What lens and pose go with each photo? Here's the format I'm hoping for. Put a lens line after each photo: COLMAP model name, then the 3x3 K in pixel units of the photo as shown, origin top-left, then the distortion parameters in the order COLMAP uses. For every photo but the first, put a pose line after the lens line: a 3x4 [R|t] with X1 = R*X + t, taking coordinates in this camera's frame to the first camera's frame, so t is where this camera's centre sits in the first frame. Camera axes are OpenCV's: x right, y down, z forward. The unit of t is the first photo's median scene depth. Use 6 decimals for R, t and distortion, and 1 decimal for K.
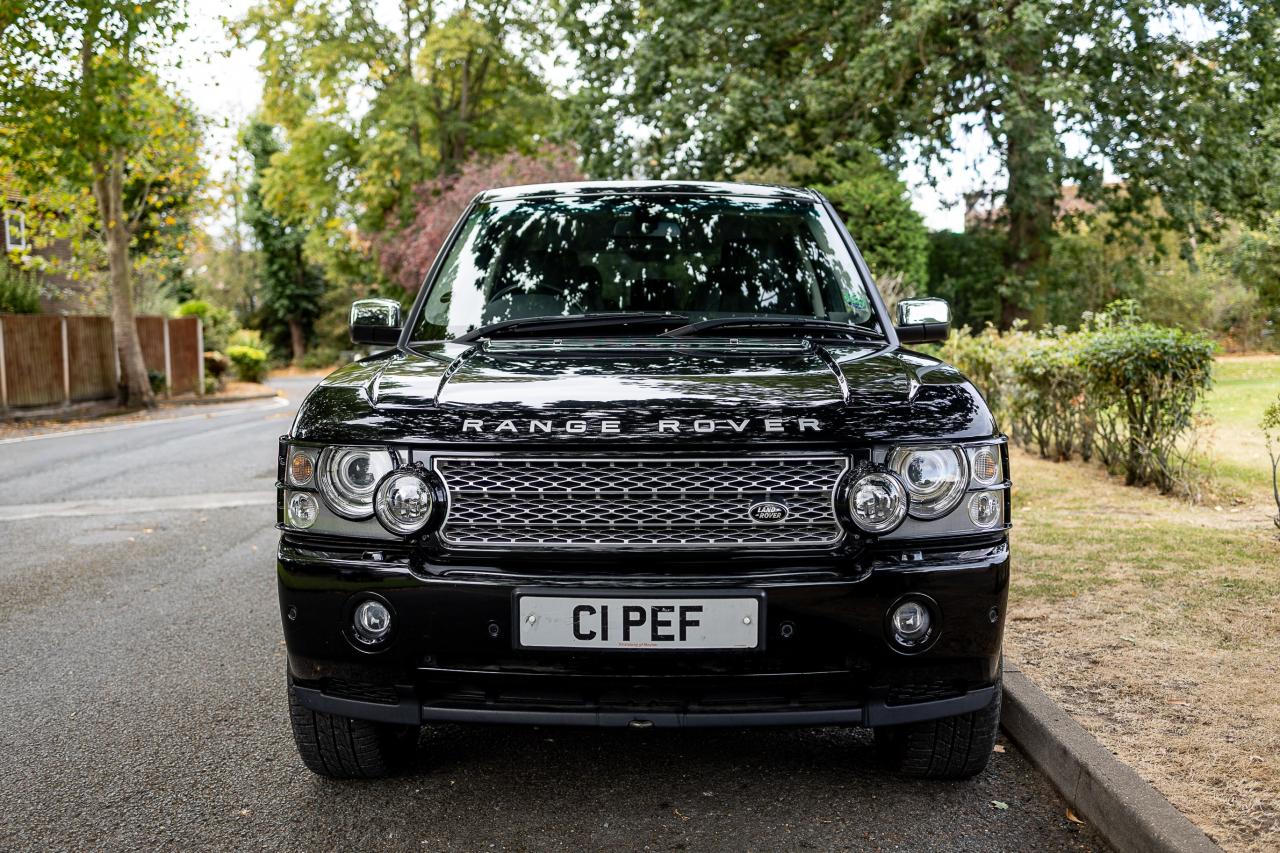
lens RADIAL K [[1286.9, 0, 624.6], [0, 1286.9, 430.2], [0, 0, 1]] dist [-0.000419, -0.000366]
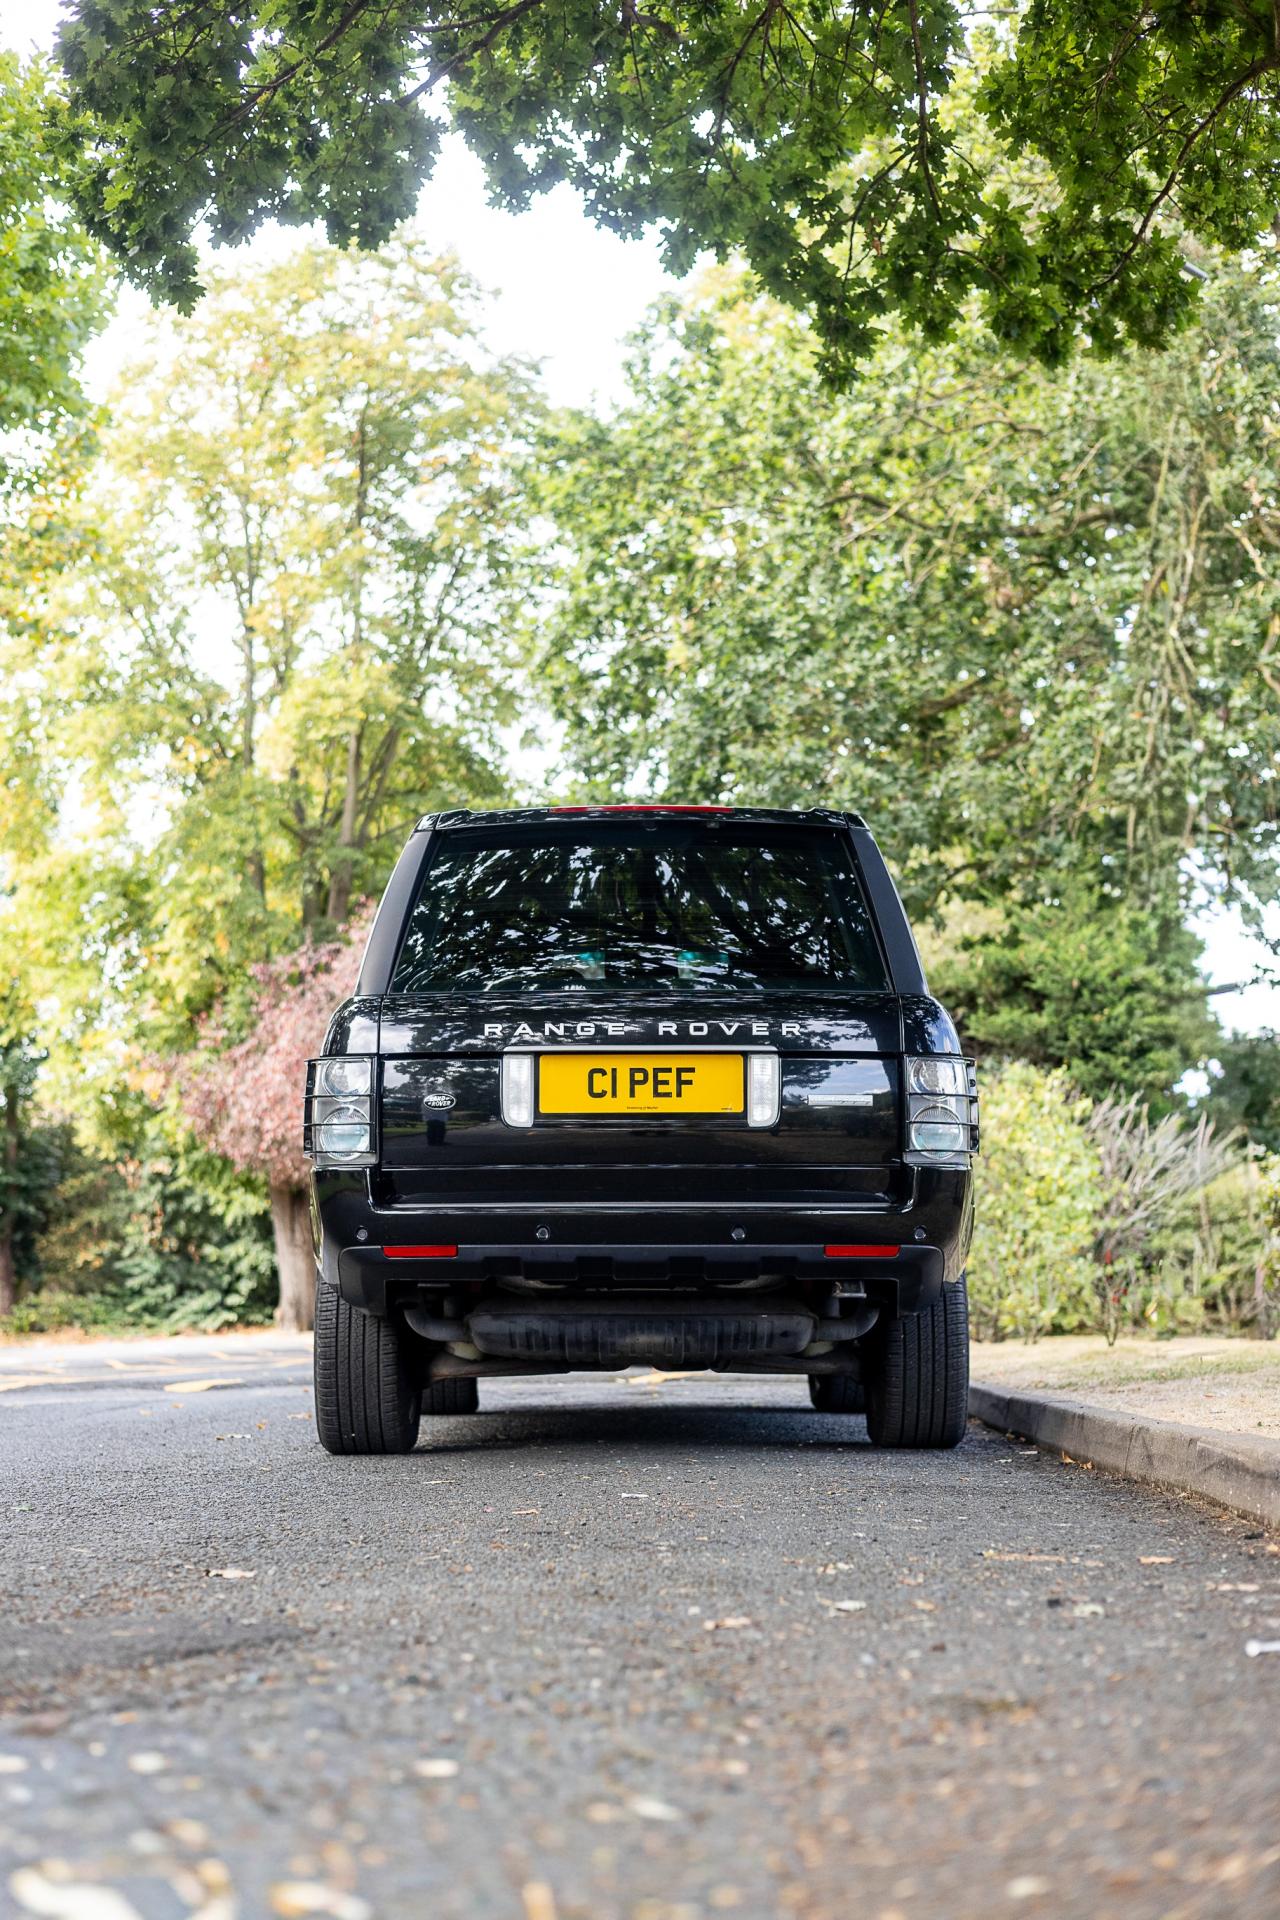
lens RADIAL K [[2725.6, 0, 632.7], [0, 2725.6, 960.2], [0, 0, 1]] dist [0.021934, 0.047175]
pose [[0.999950, -0.005331, -0.008472, 0.002278], [0.003580, 0.980870, -0.194629, 0.044531], [0.009348, 0.194589, 0.980840, -0.165049]]
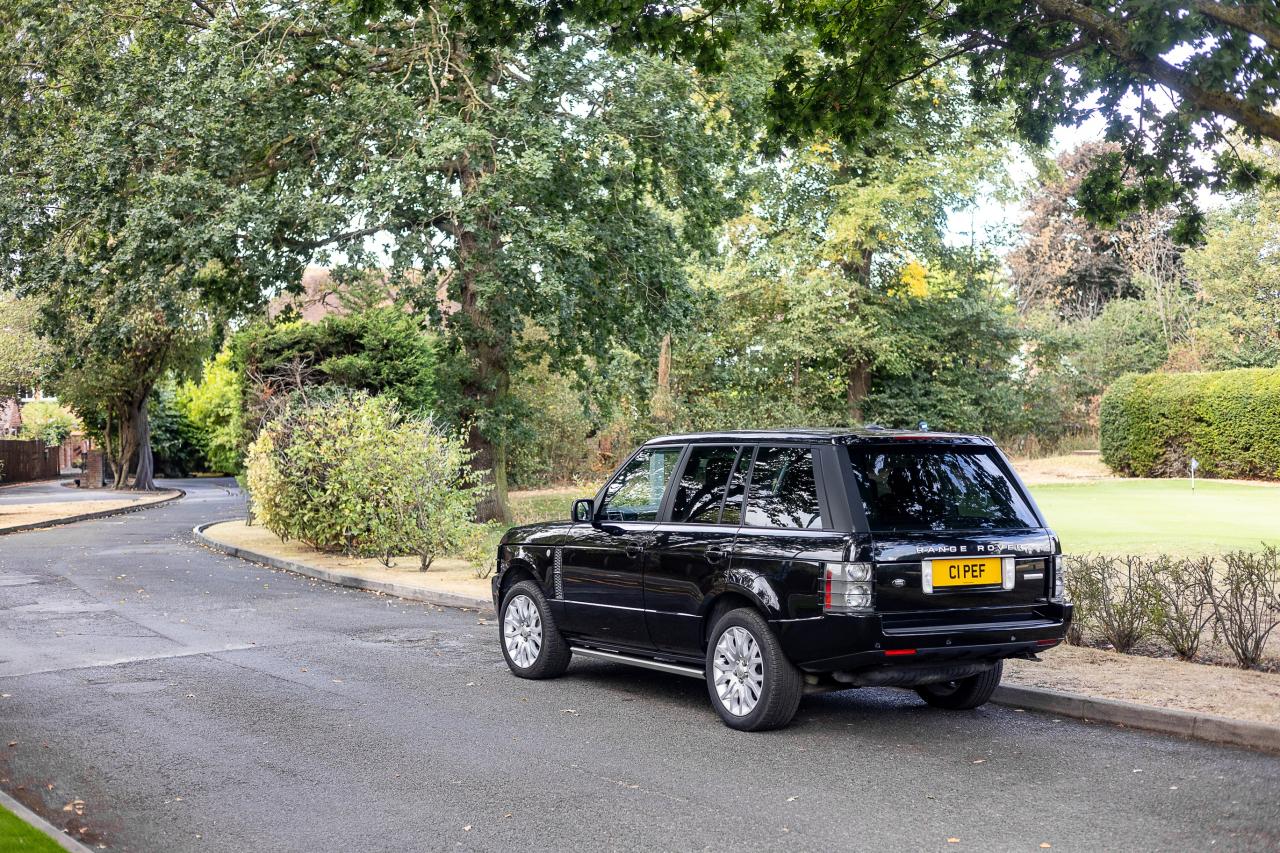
lens RADIAL K [[1843.0, 0, 645.5], [0, 1843.0, 425.2], [0, 0, 1]] dist [0.004401, 0.145735]
pose [[0.858603, 0.007371, 0.512588, -0.297198], [0.034857, 0.996743, -0.072720, -0.005218], [-0.511454, 0.080305, 0.855550, -0.222169]]
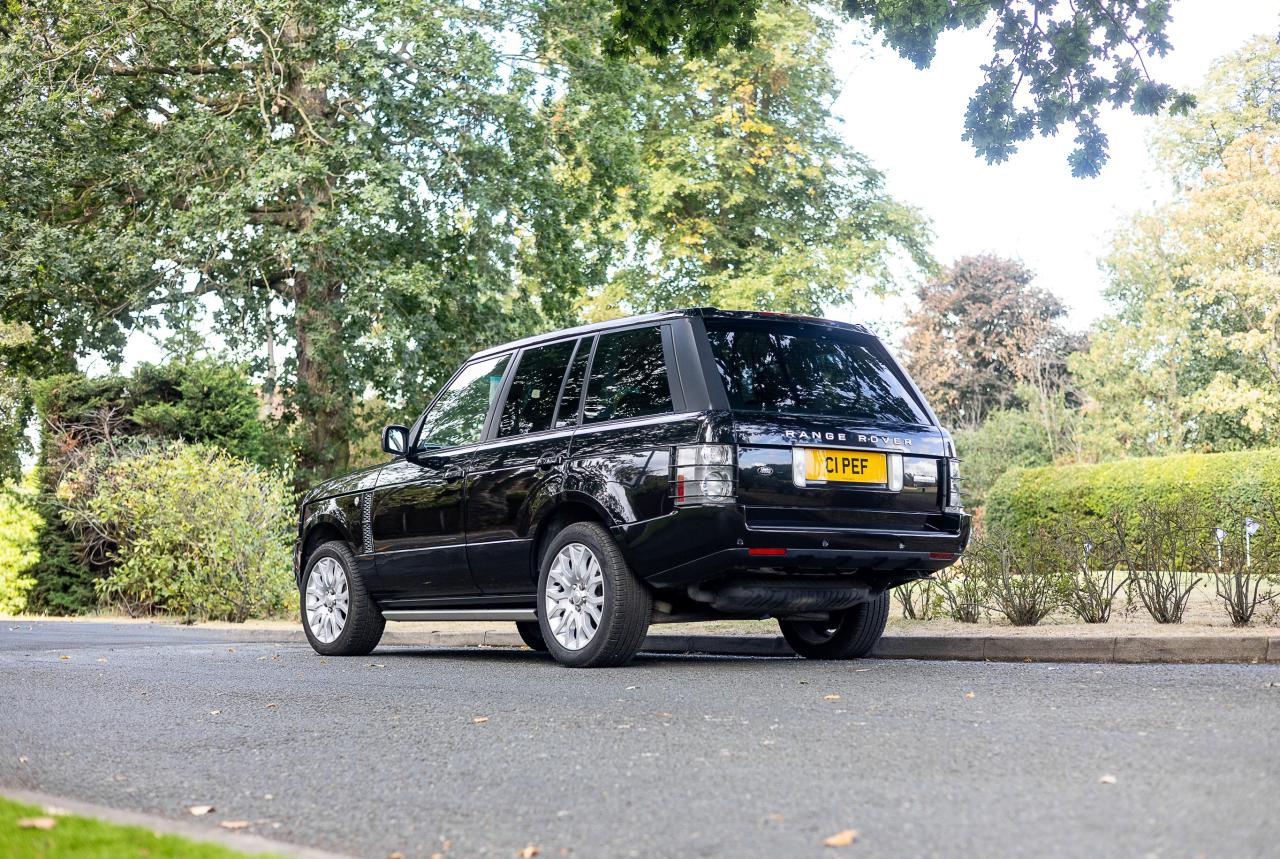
lens RADIAL K [[1919.5, 0, 649.4], [0, 1919.5, 459.5], [0, 0, 1]] dist [0.012958, 0.128751]
pose [[0.820465, 0.042182, 0.570138, -0.255882], [0.042794, 0.989945, -0.134825, 0.050249], [-0.570092, 0.135018, 0.810410, -0.169899]]
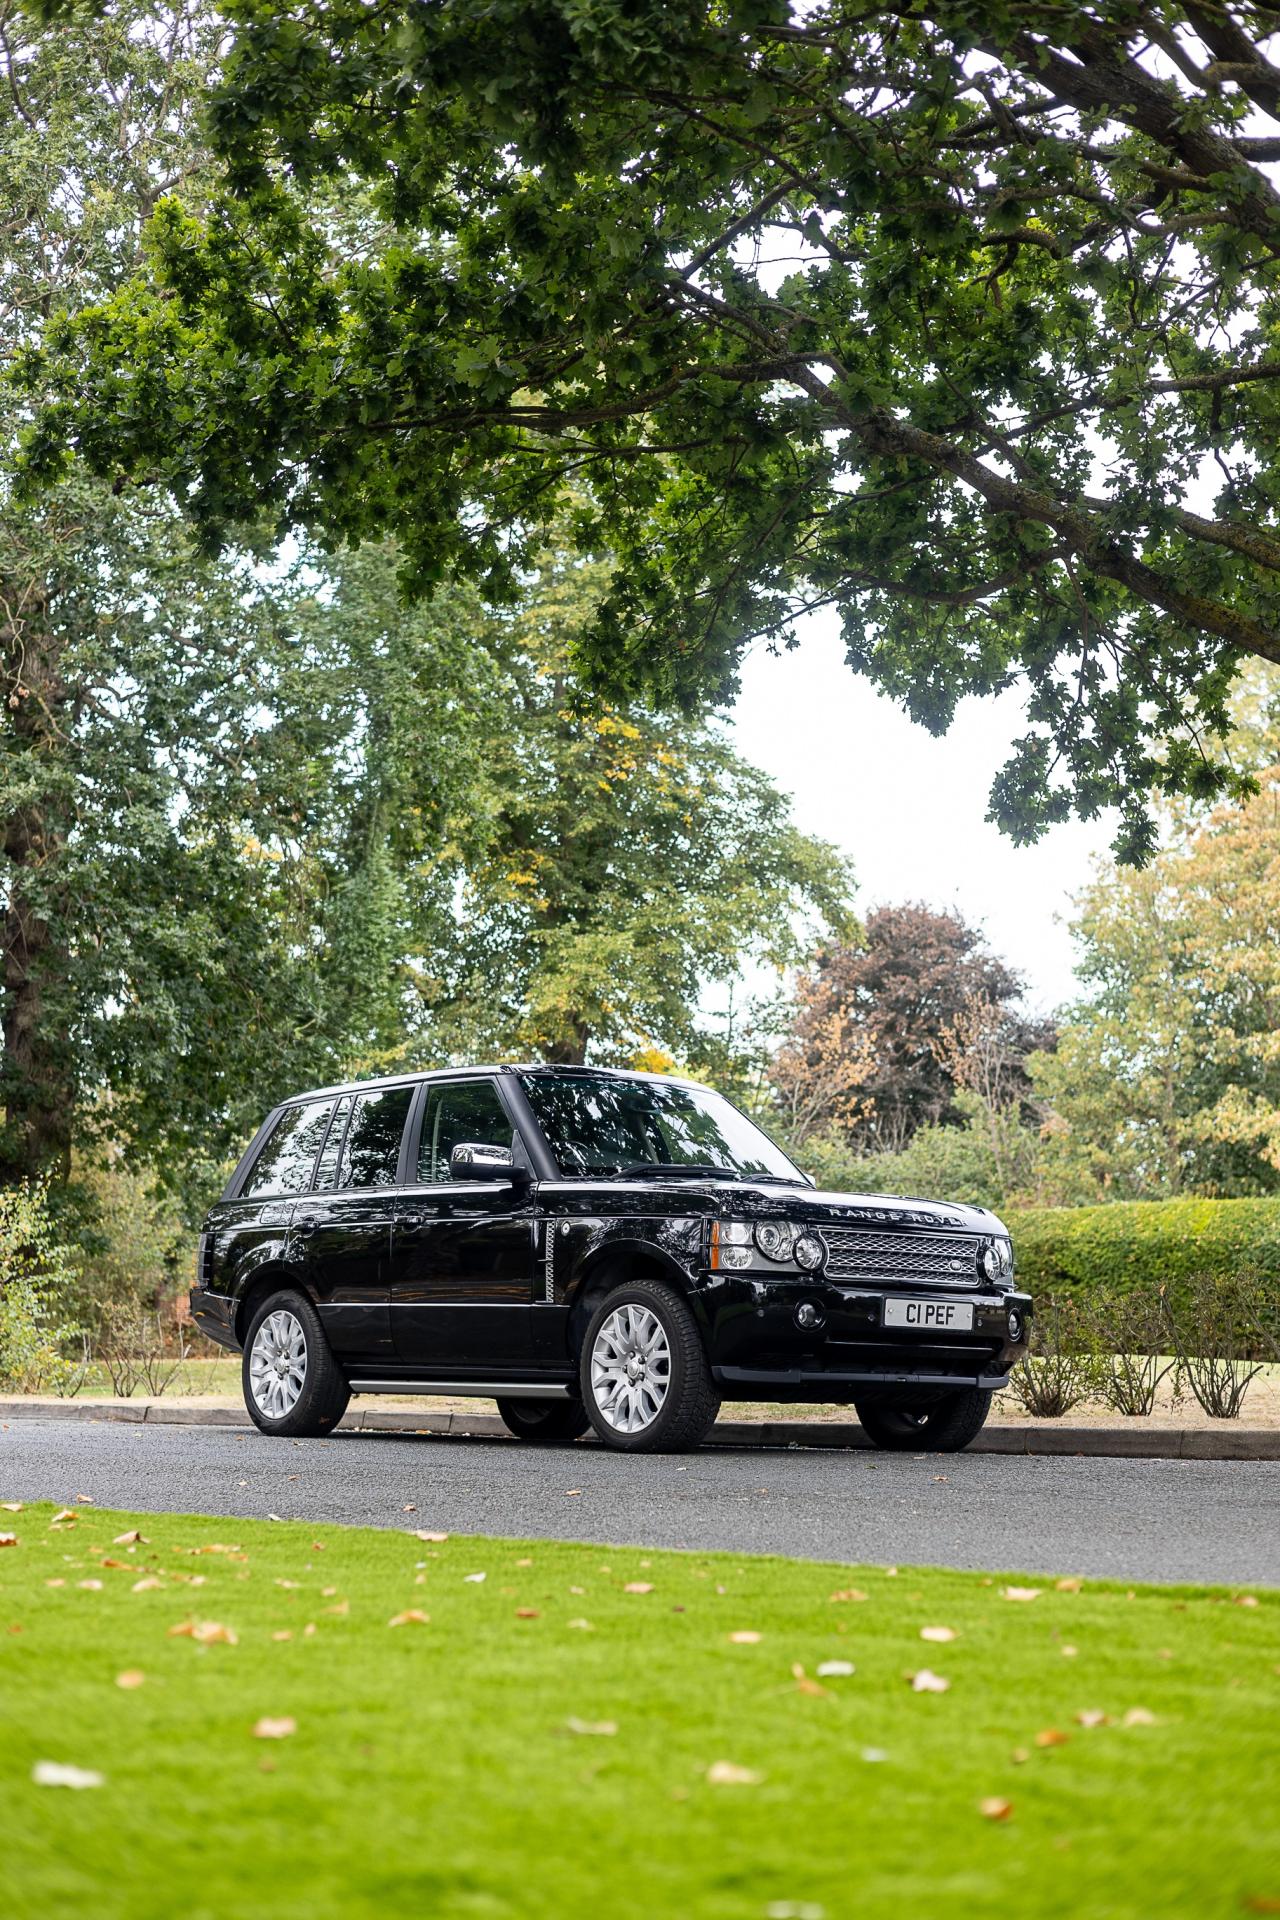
lens RADIAL K [[2799.2, 0, 637.0], [0, 2799.2, 952.5], [0, 0, 1]] dist [0.002044, 0.134477]
pose [[0.766615, 0.117963, 0.631178, -0.353731], [0.023307, 0.977220, -0.210944, 0.057365], [-0.641684, 0.176423, 0.746402, -0.227644]]
